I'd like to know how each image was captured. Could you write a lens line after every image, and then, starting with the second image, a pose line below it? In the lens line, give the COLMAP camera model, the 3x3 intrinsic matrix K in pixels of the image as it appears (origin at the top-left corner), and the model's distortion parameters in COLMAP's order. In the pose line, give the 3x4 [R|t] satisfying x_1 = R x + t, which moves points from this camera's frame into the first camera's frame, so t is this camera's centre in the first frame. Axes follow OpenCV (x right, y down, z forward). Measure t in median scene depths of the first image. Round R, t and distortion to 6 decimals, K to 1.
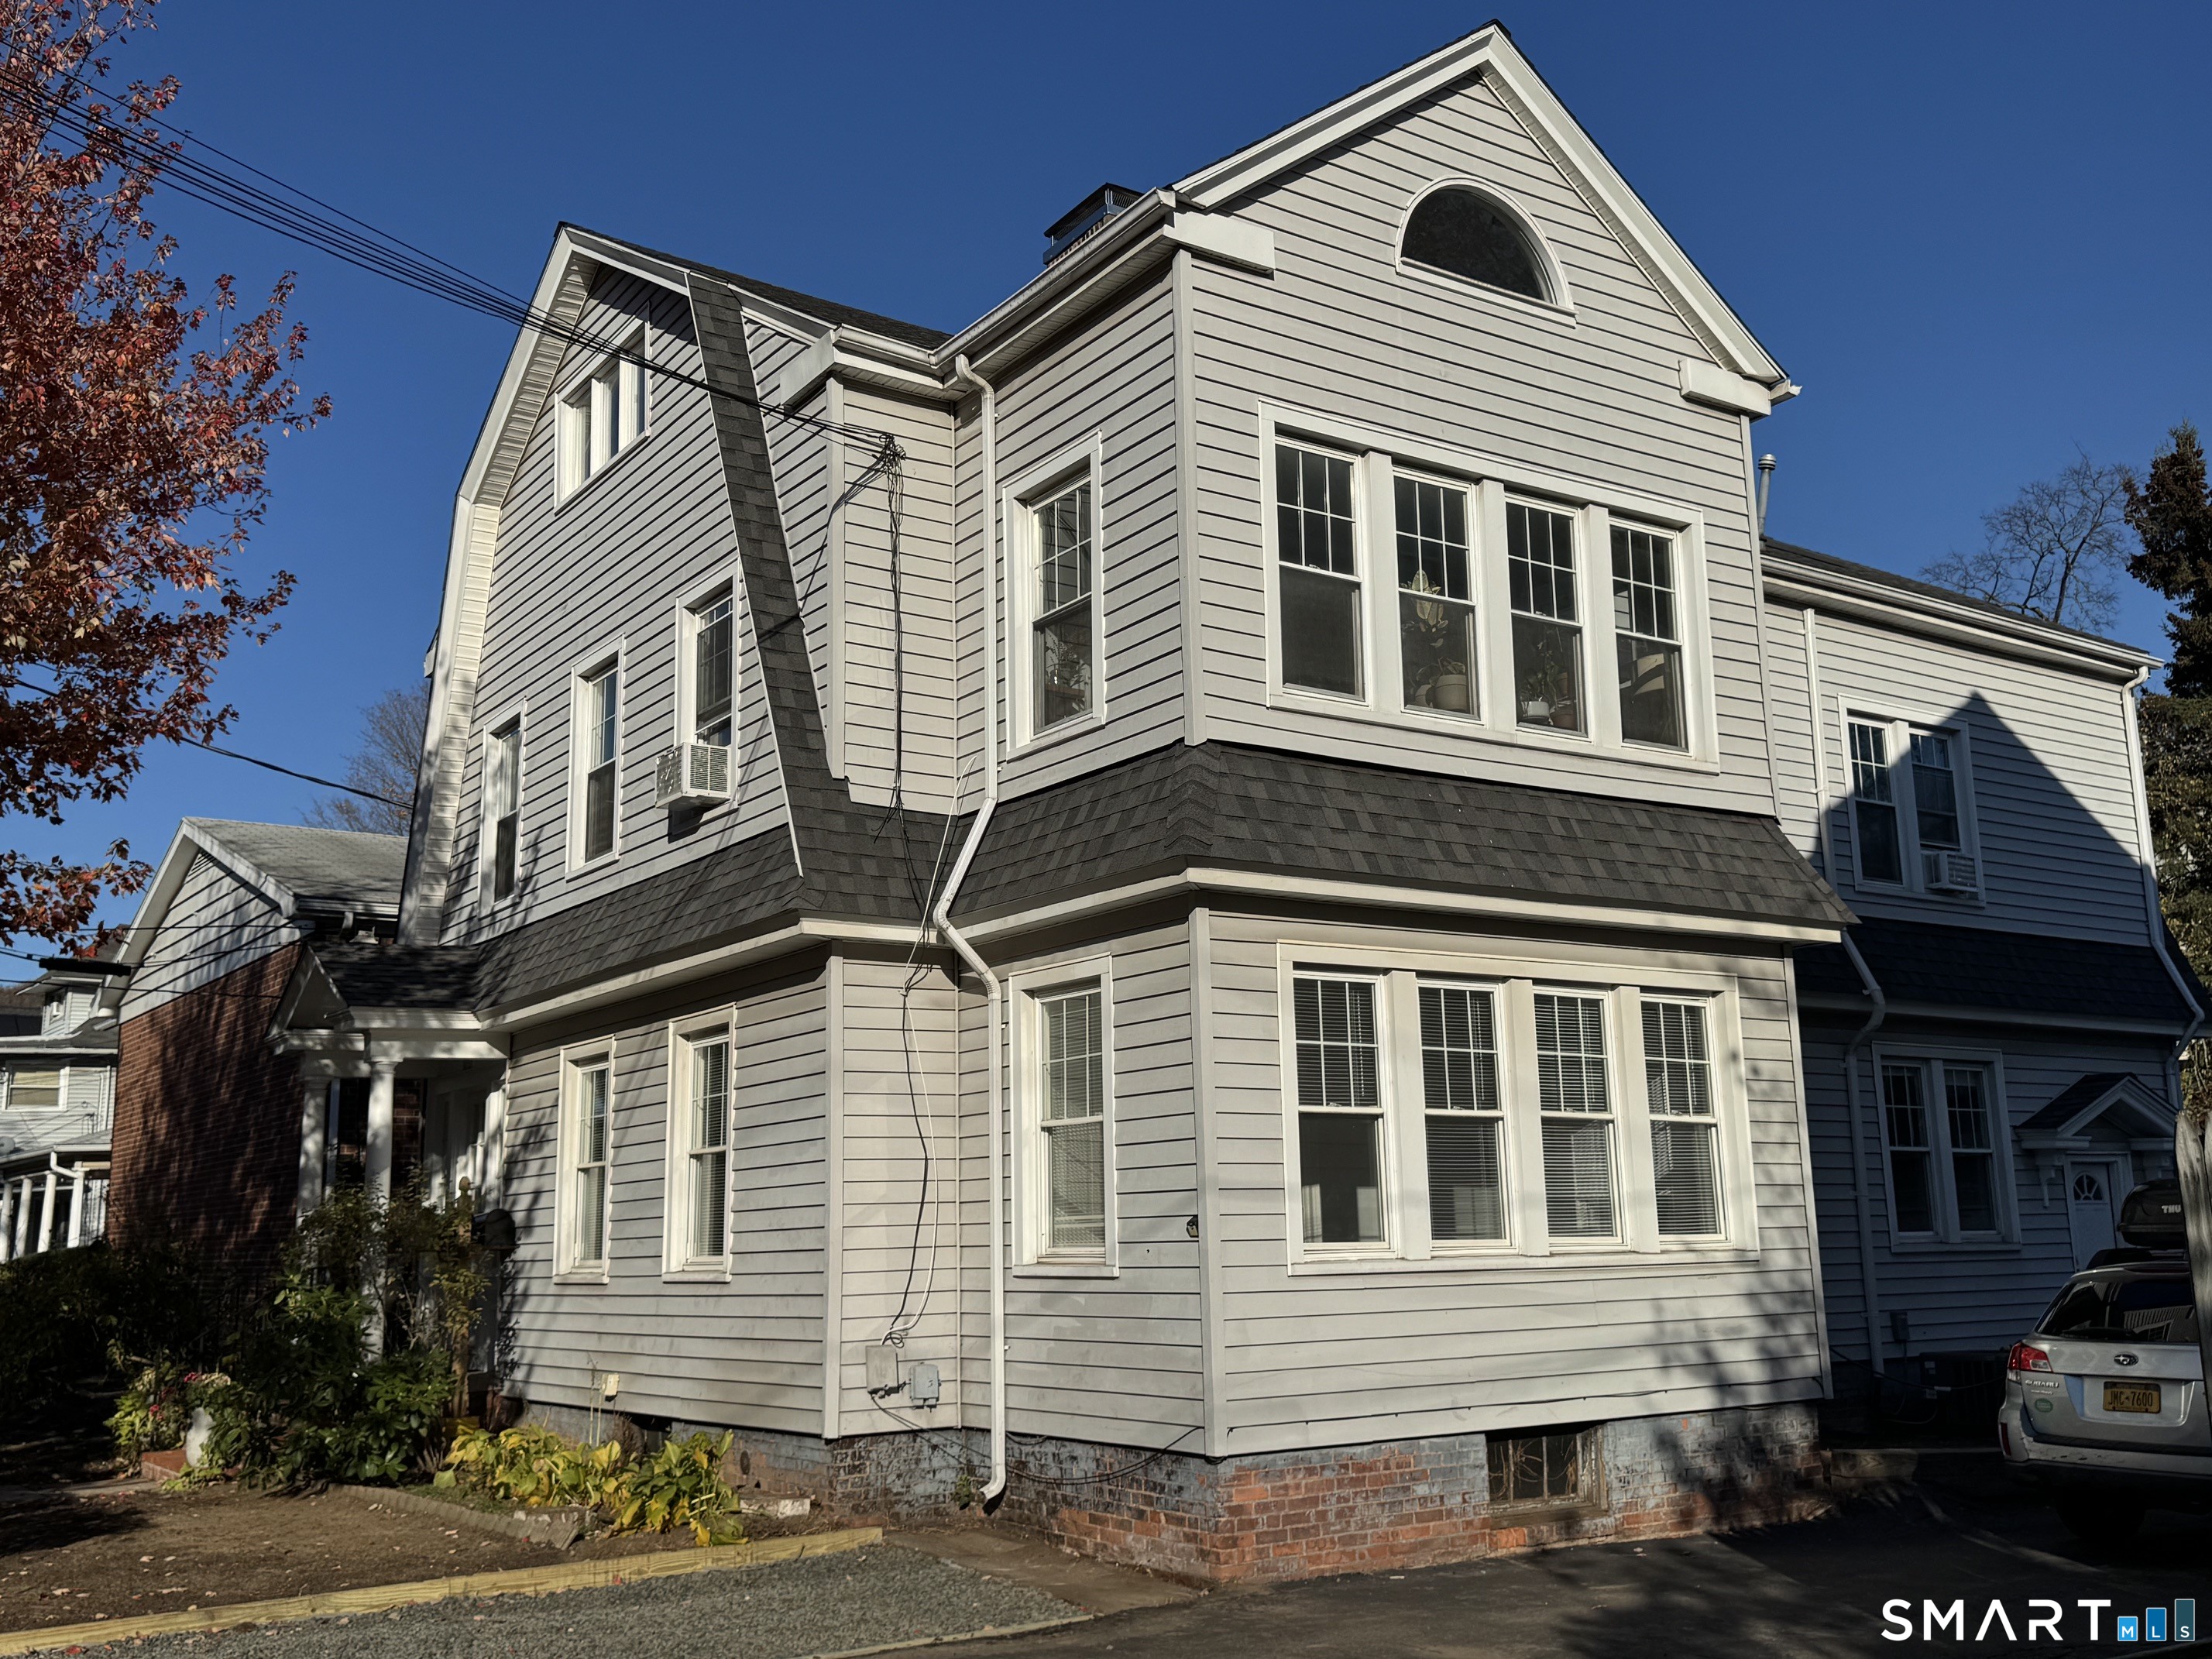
lens RADIAL K [[2109.3, 0, 1101.6], [0, 2109.3, 852.1], [0, 0, 1]] dist [0.071254, 0.000000]
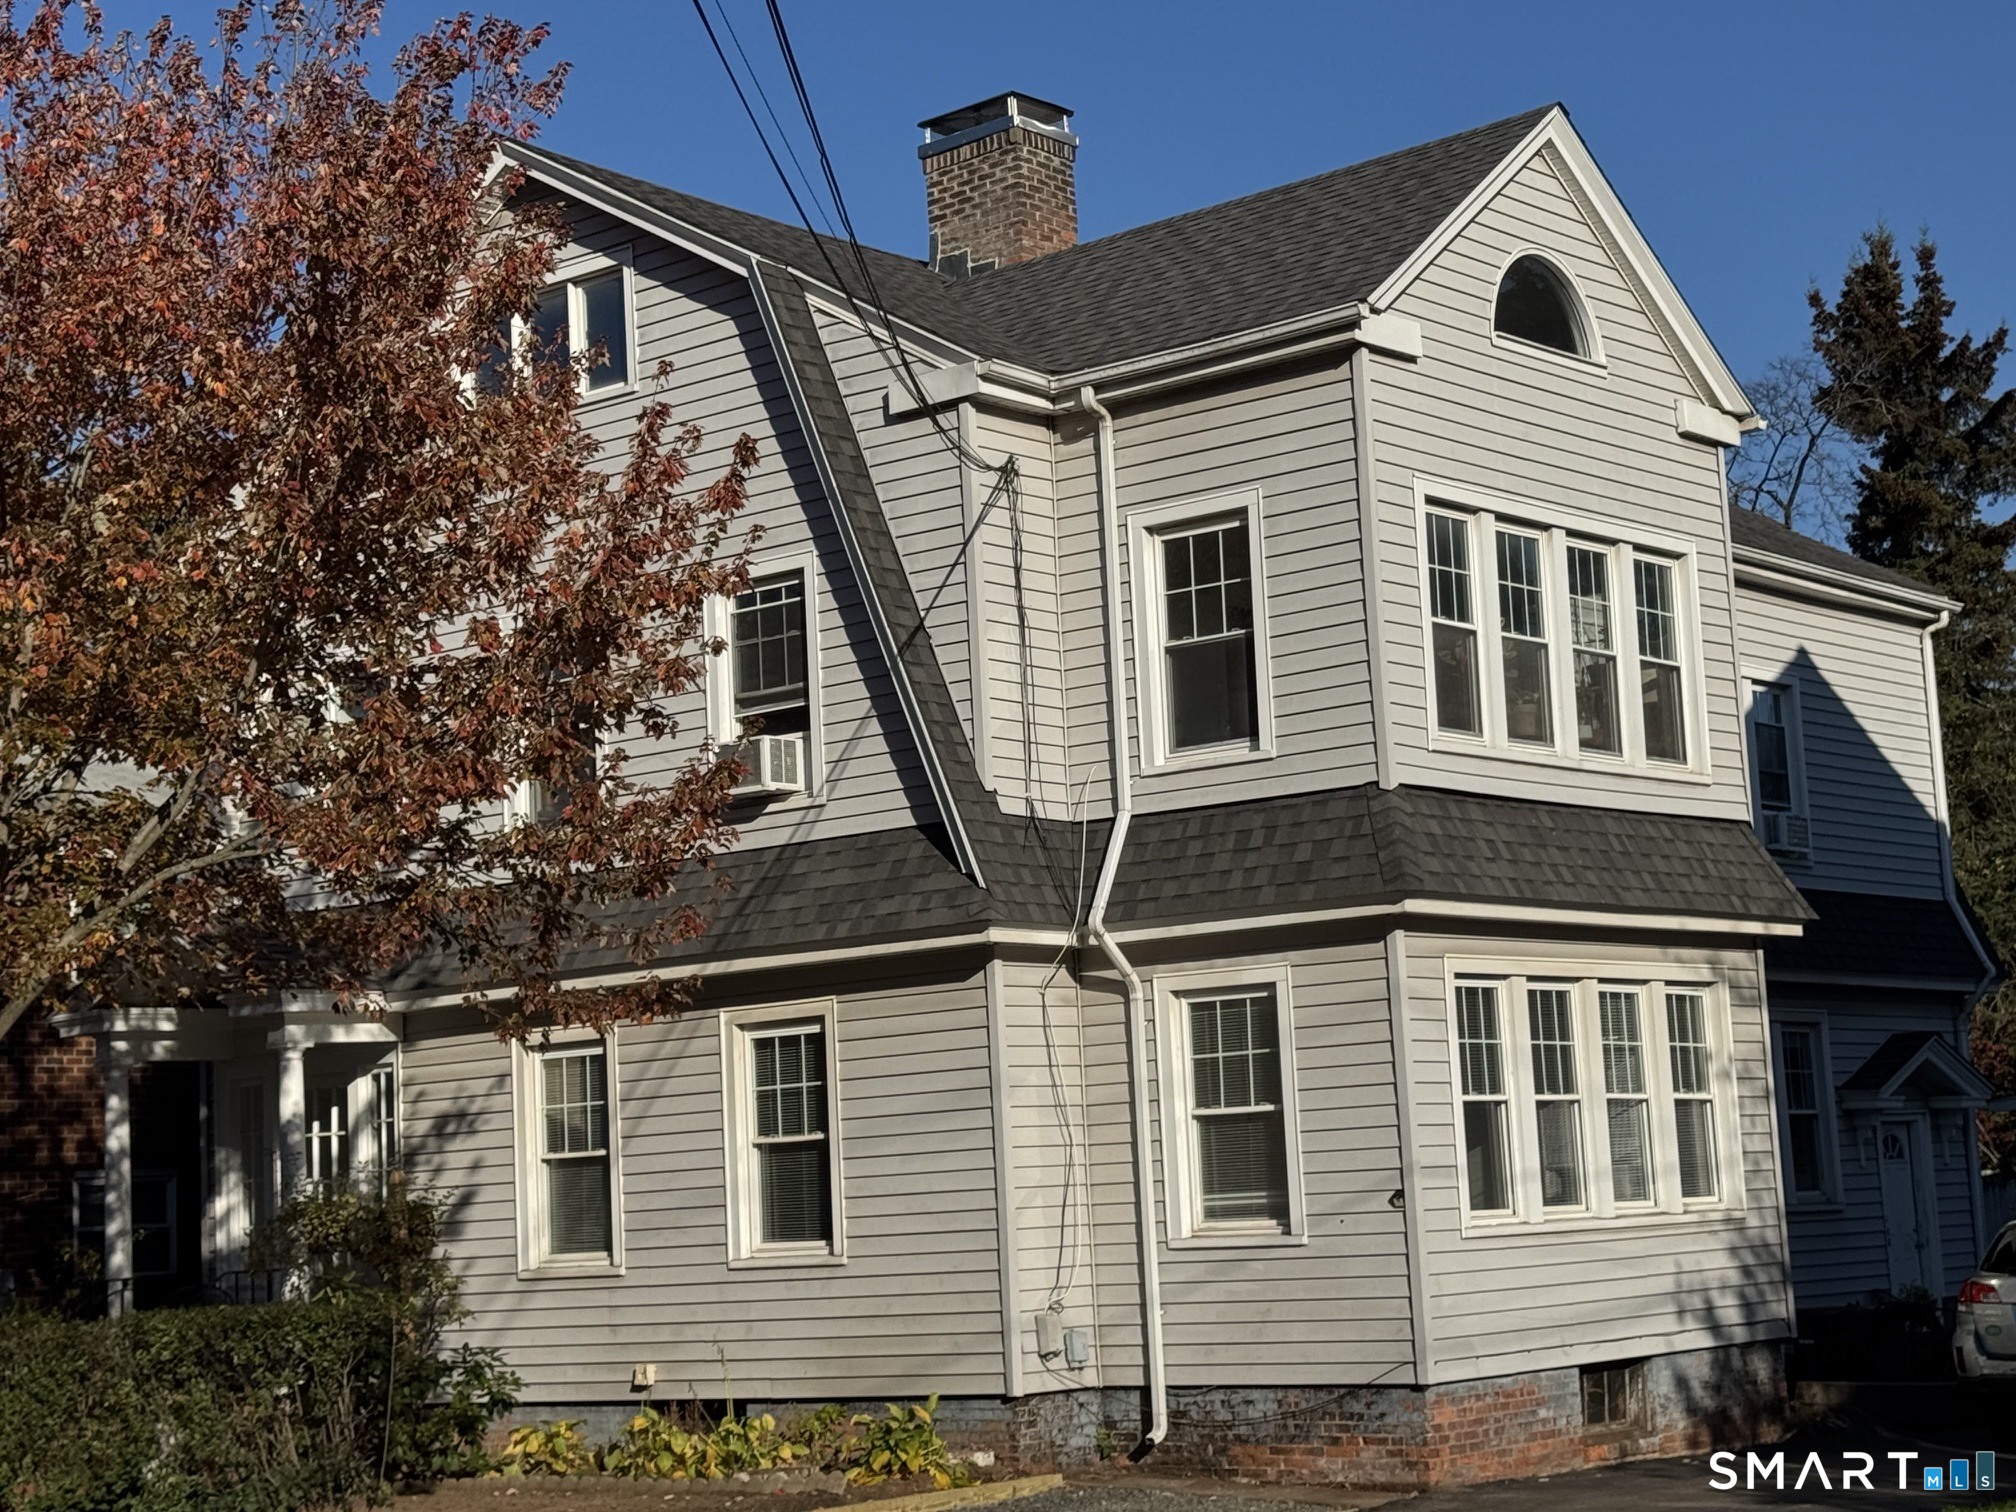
lens RADIAL K [[3524.7, 0, 1007.8], [0, 3524.7, 747.9], [0, 0, 1]] dist [0.024621, 0.000000]
pose [[0.960555, 0.013682, 0.277755, -0.605161], [-0.024620, 0.999051, 0.035933, -0.119639], [-0.277000, -0.041354, 0.959980, -0.701381]]
